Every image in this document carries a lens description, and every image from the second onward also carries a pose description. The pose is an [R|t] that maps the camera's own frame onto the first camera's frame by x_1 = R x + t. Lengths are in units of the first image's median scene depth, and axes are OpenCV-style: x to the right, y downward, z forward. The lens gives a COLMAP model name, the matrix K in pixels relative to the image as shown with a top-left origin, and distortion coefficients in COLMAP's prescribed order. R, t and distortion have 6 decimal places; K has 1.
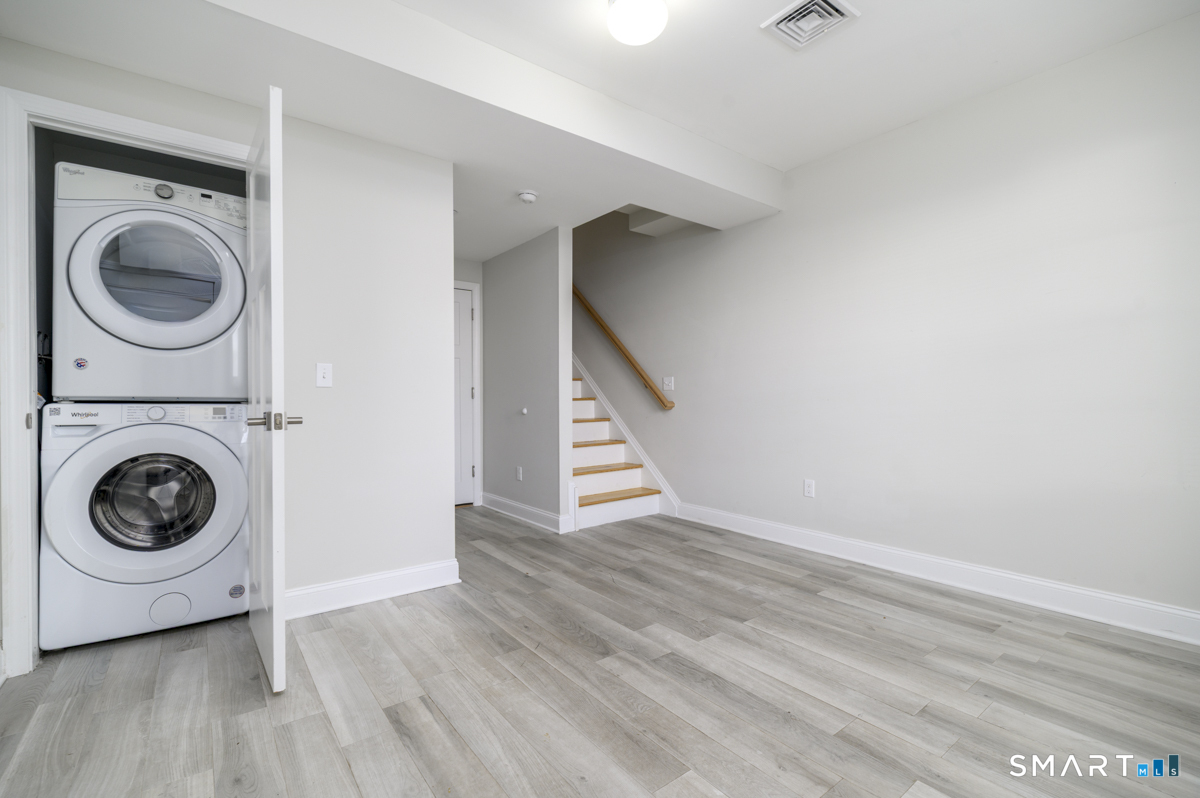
lens RADIAL K [[525.2, 0, 601.6], [0, 525.2, 397.7], [0, 0, 1]] dist [0.001233, -0.002322]
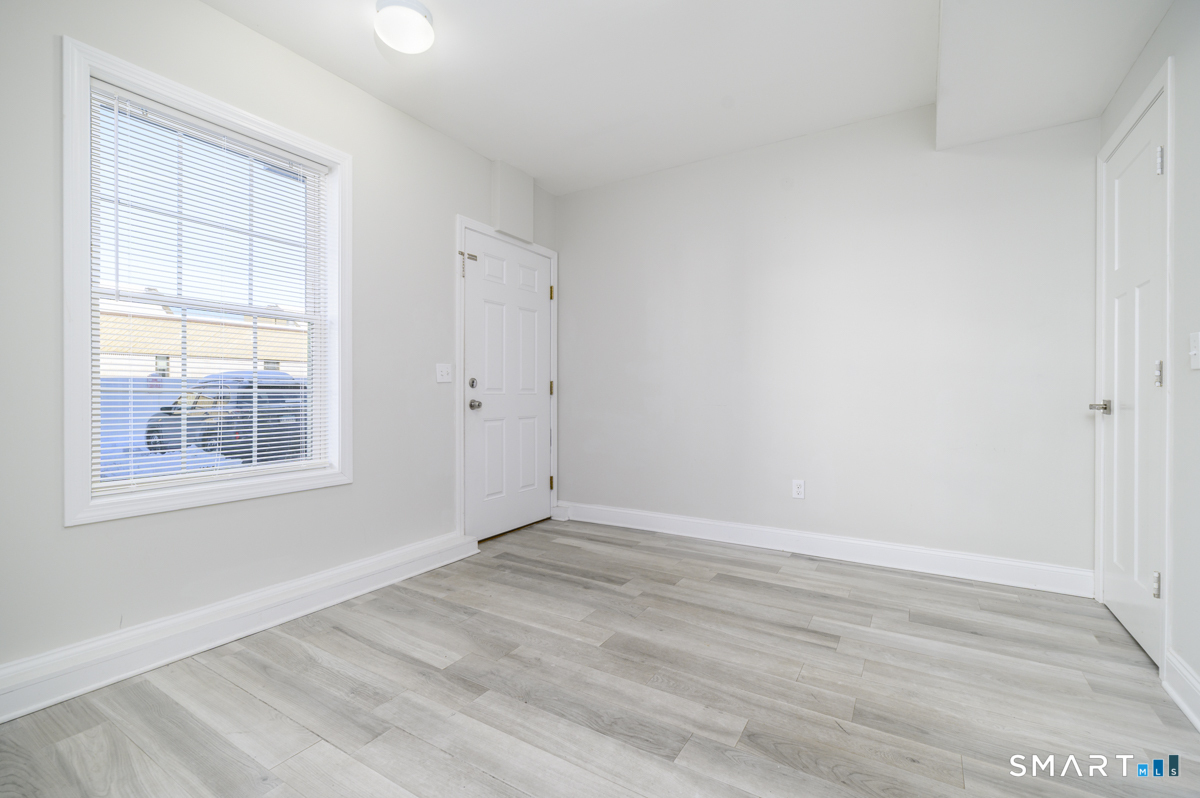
lens RADIAL K [[525.2, 0, 598.3], [0, 525.2, 396.2], [0, 0, 1]] dist [0.001233, -0.002322]
pose [[-0.935663, 0.005714, -0.352848, 0.556707], [0.004272, 0.999979, 0.004865, 0.006160], [0.352869, 0.003044, -0.935668, 1.927700]]
